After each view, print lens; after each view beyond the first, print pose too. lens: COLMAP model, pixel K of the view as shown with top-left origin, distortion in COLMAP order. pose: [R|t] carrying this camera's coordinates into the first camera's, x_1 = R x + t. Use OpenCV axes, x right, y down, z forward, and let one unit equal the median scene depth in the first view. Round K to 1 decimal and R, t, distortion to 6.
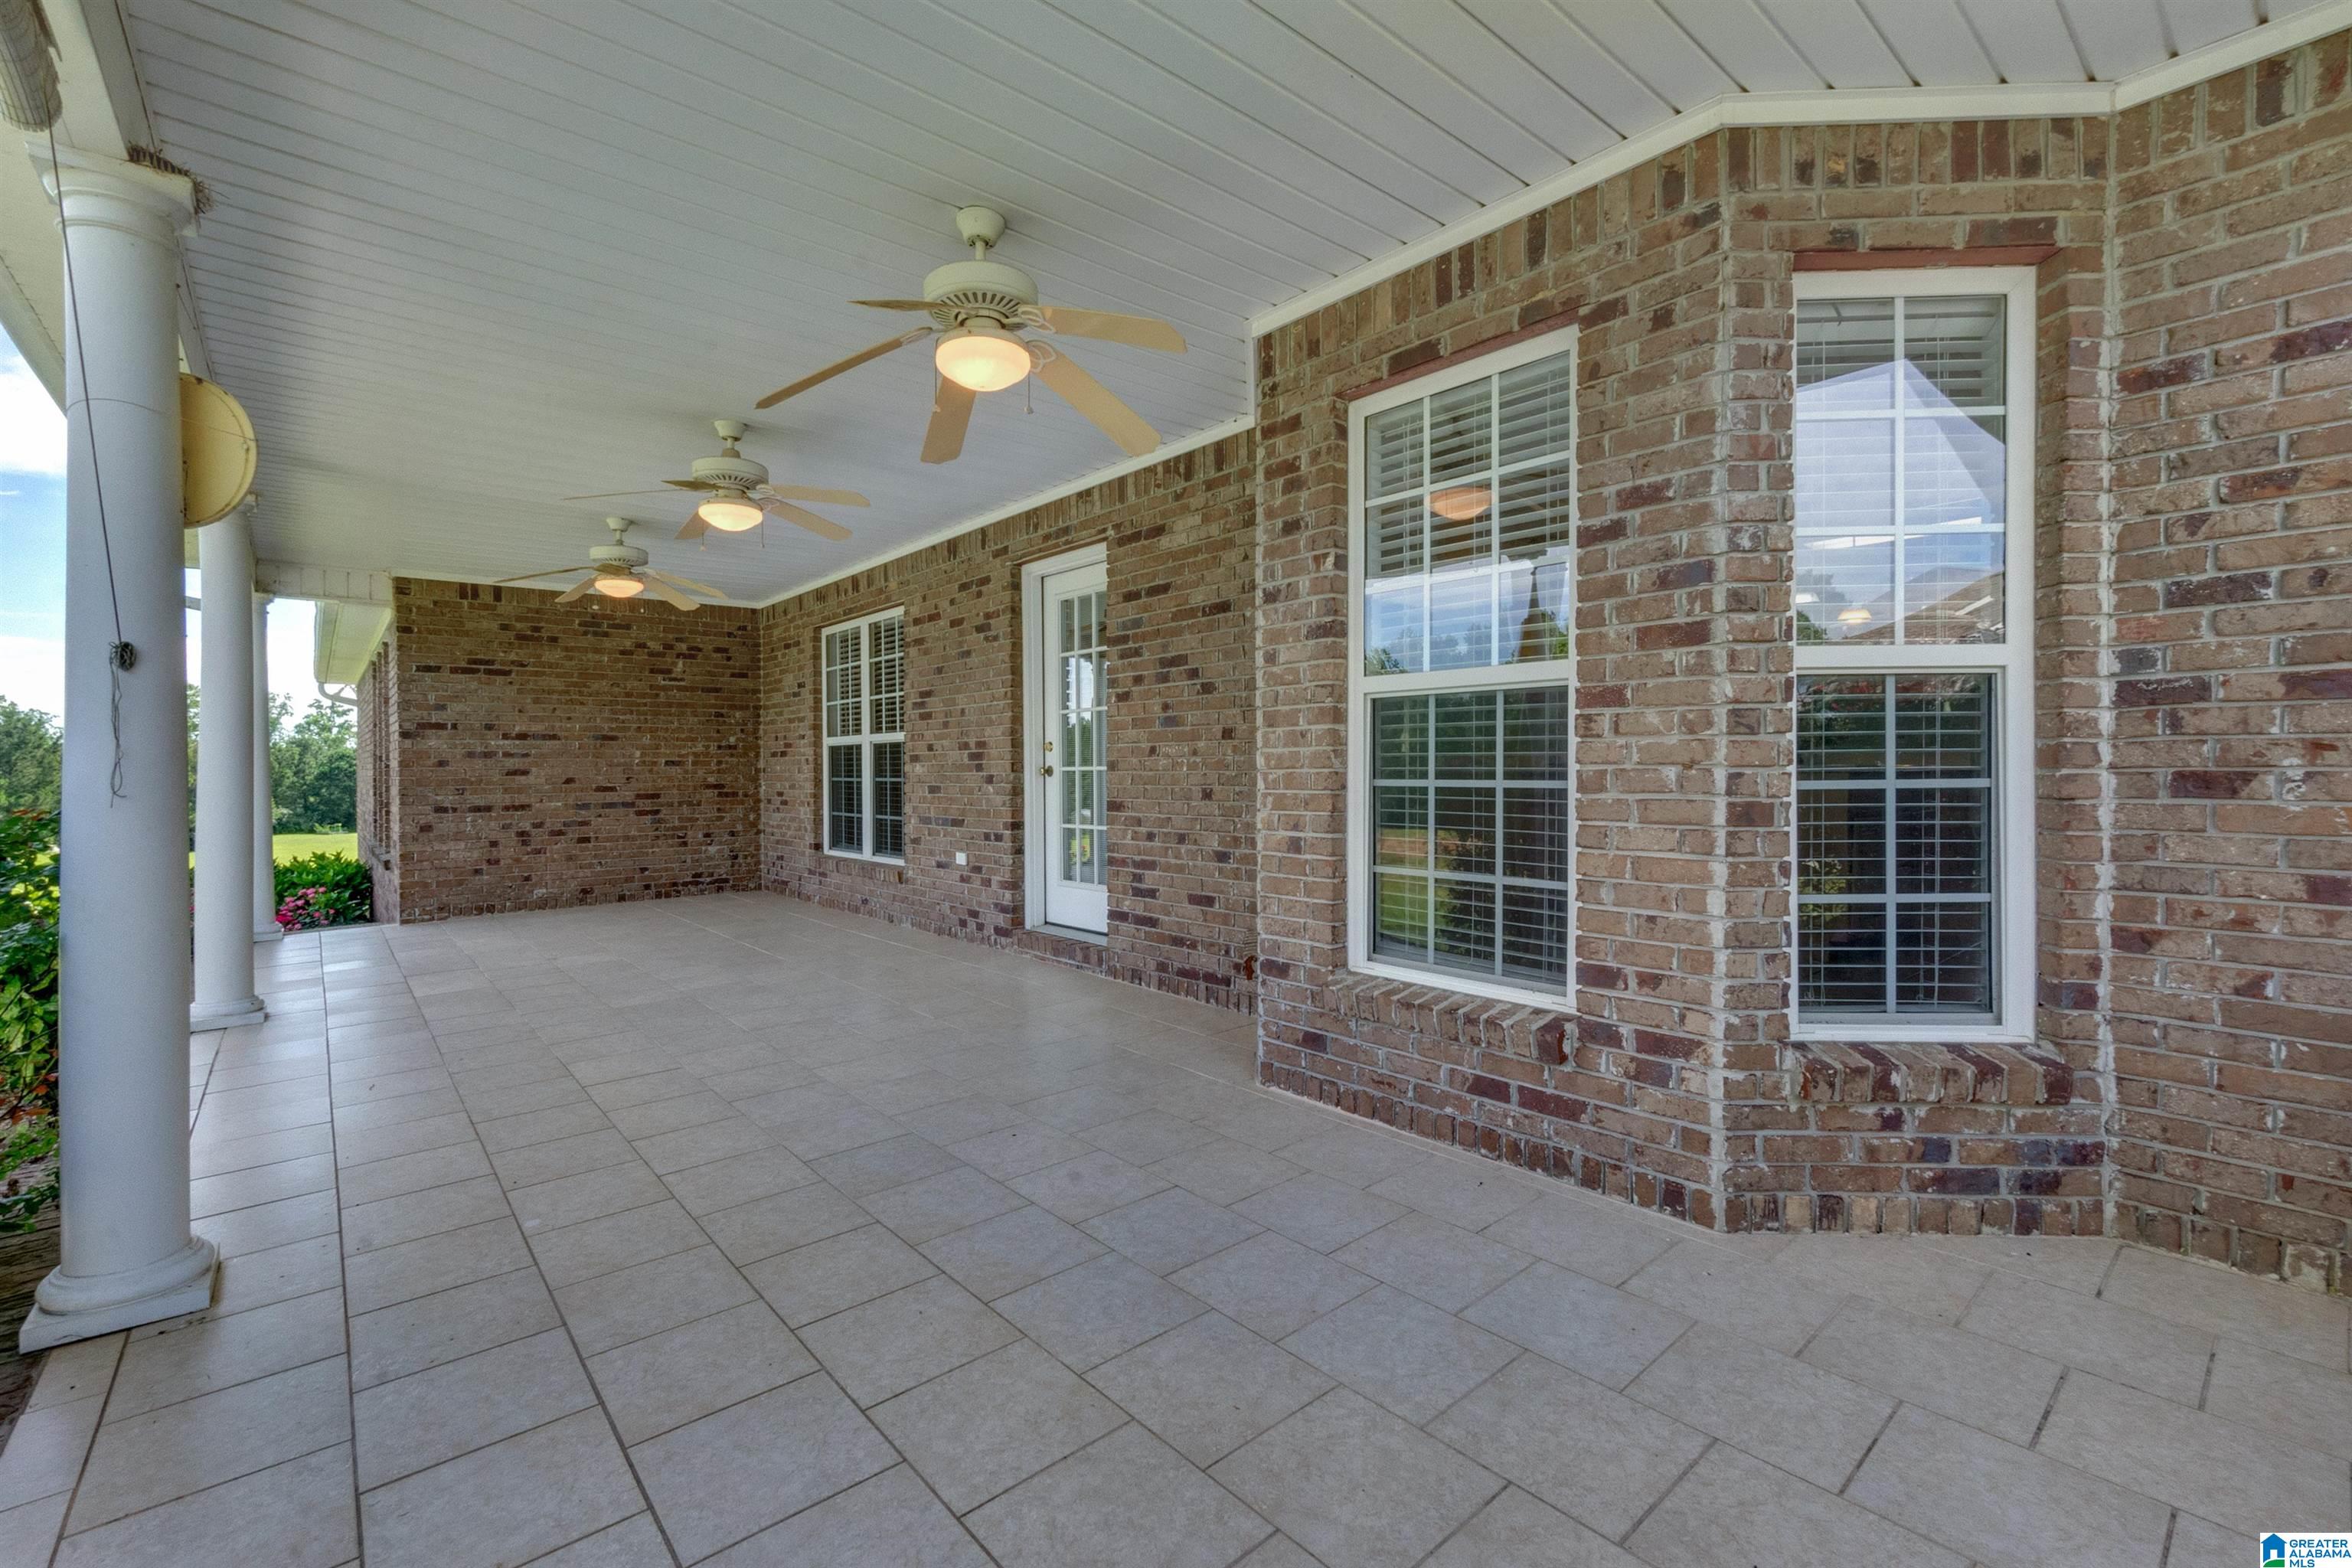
lens RADIAL K [[1010.0, 0, 1177.3], [0, 1010.0, 767.3], [0, 0, 1]] dist [-0.006794, 0.000467]
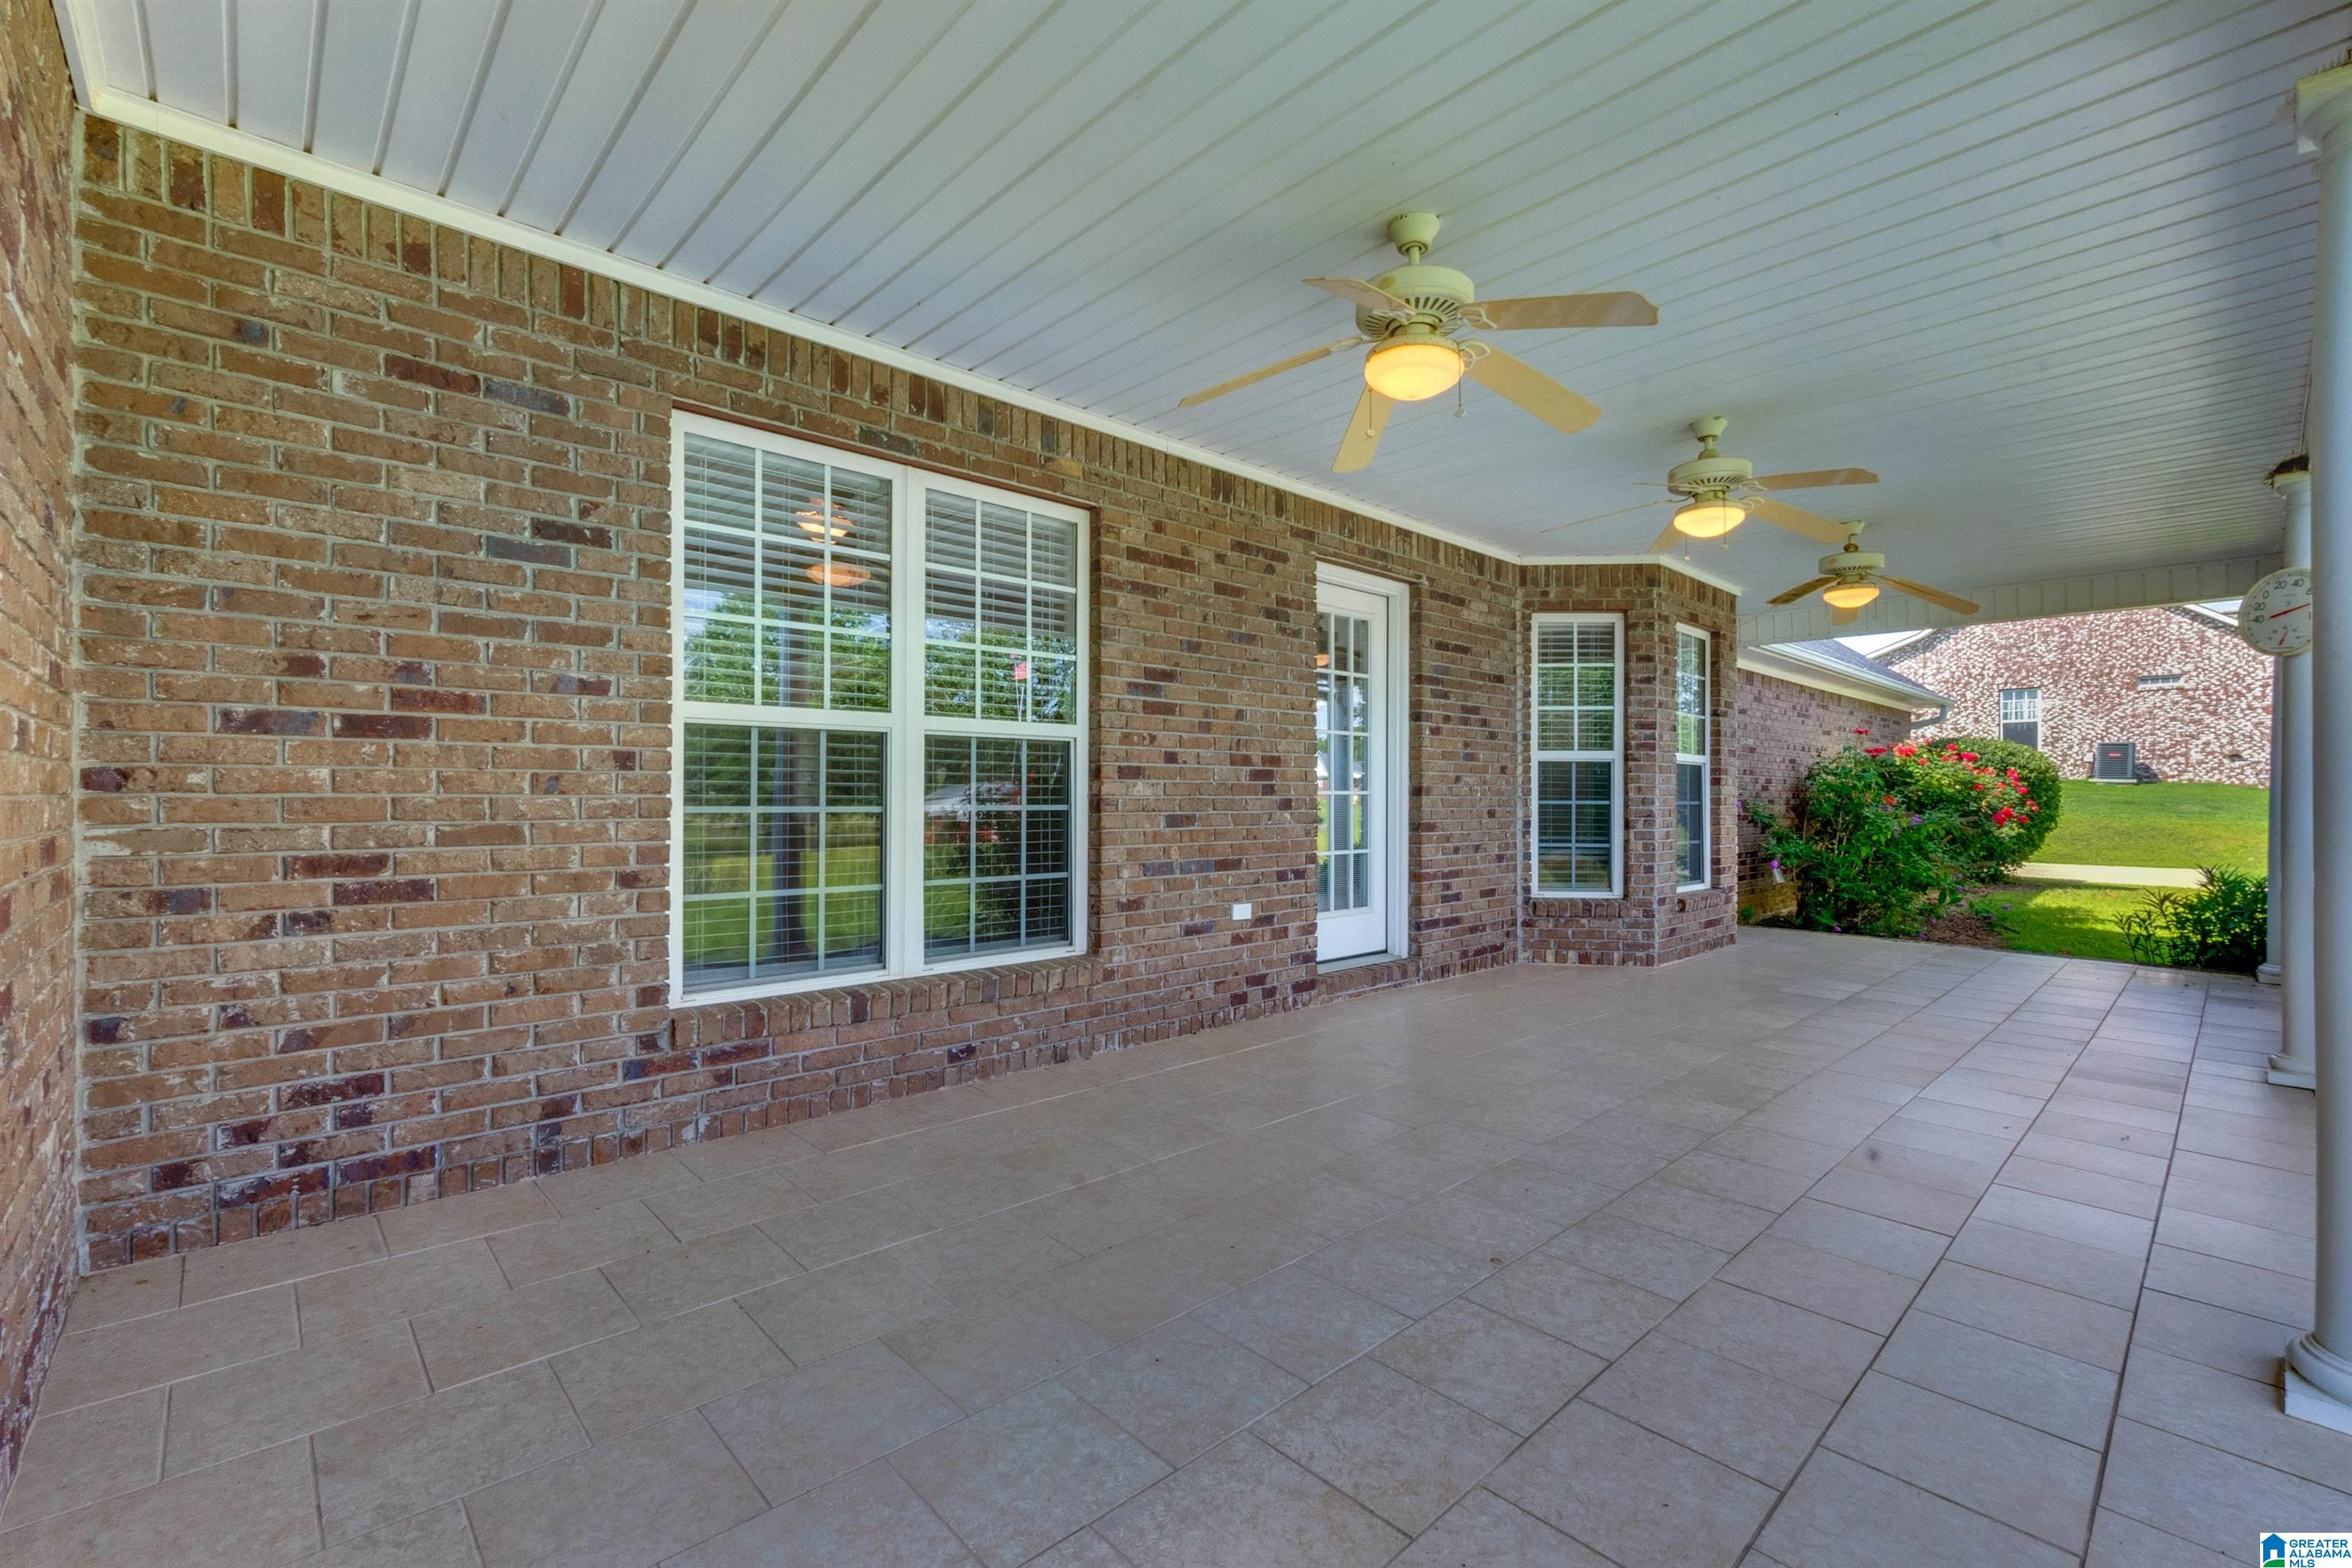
lens RADIAL K [[1010.0, 0, 1191.6], [0, 1010.0, 779.3], [0, 0, 1]] dist [-0.006794, 0.000467]
pose [[-0.046308, 0.020681, 0.998713, -1.977364], [-0.007536, 0.999750, -0.021052, 0.018700], [-0.998899, -0.008501, -0.046141, 2.219926]]
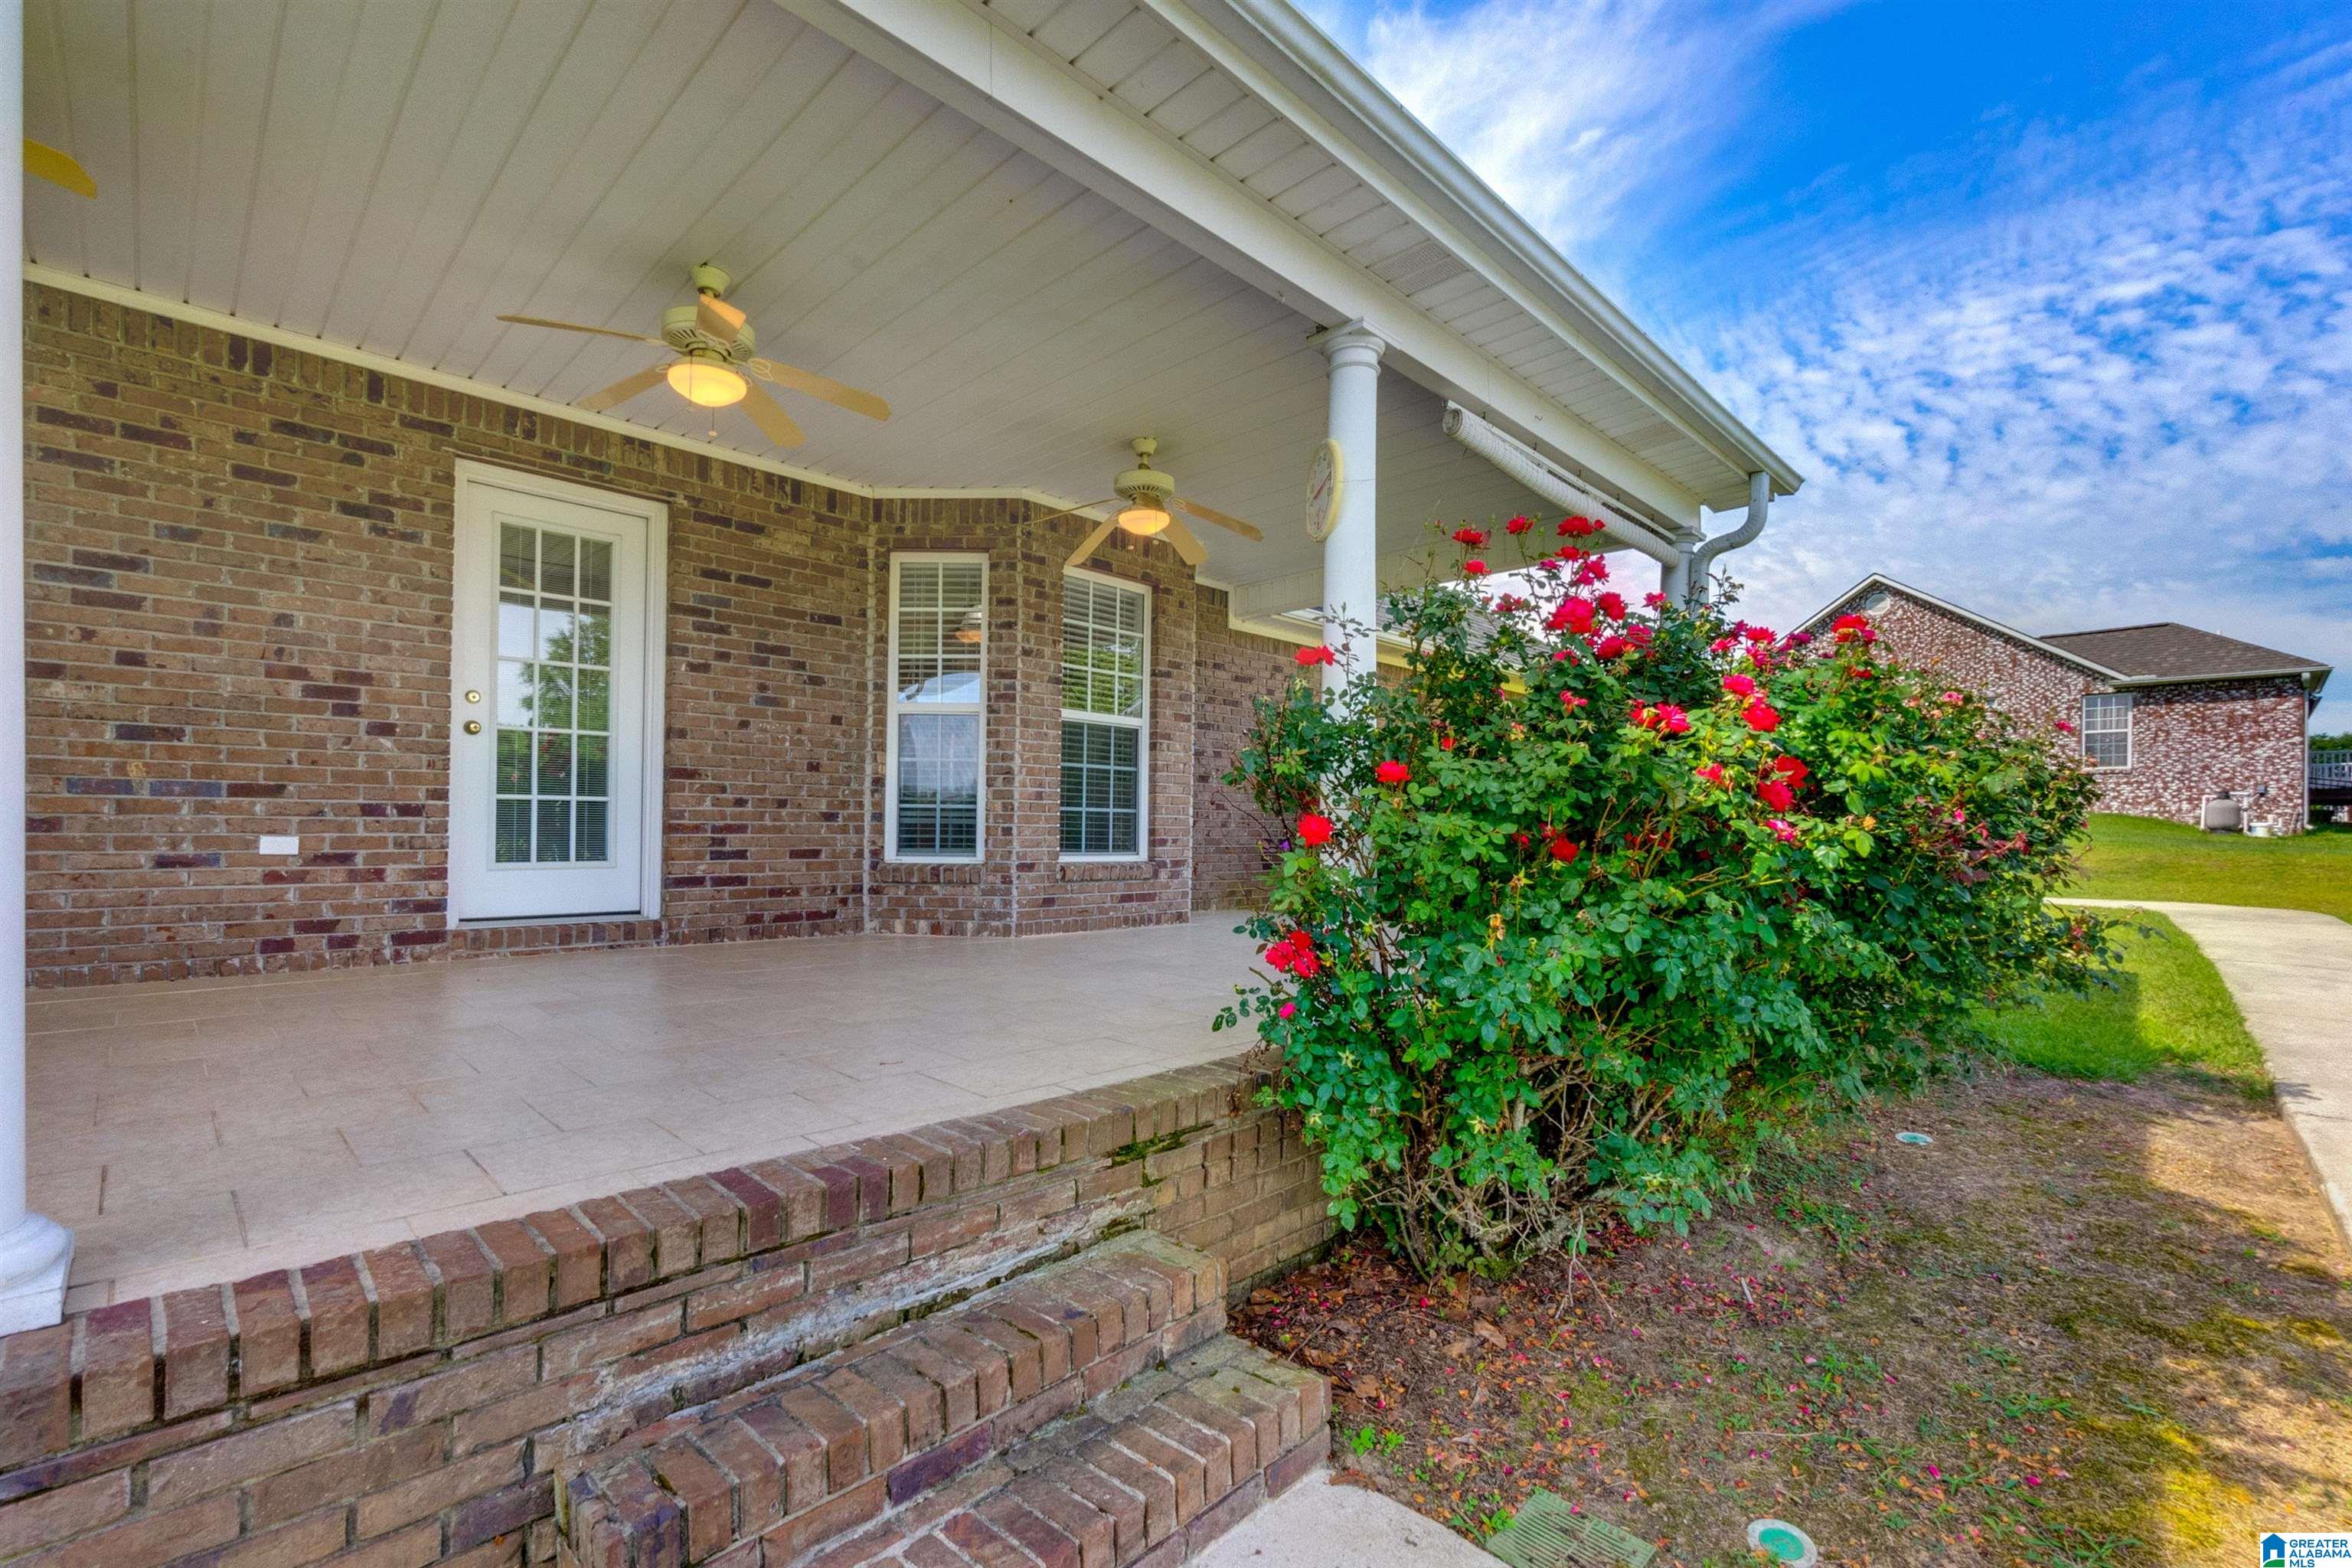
lens RADIAL K [[1010.0, 0, 1173.9], [0, 1010.0, 813.1], [0, 0, 1]] dist [-0.006794, 0.000467]
pose [[-0.078709, 0.020713, 0.996682, -1.863008], [-0.011628, 0.999697, -0.021694, 0.159151], [-0.996830, -0.013297, -0.078444, 0.995838]]
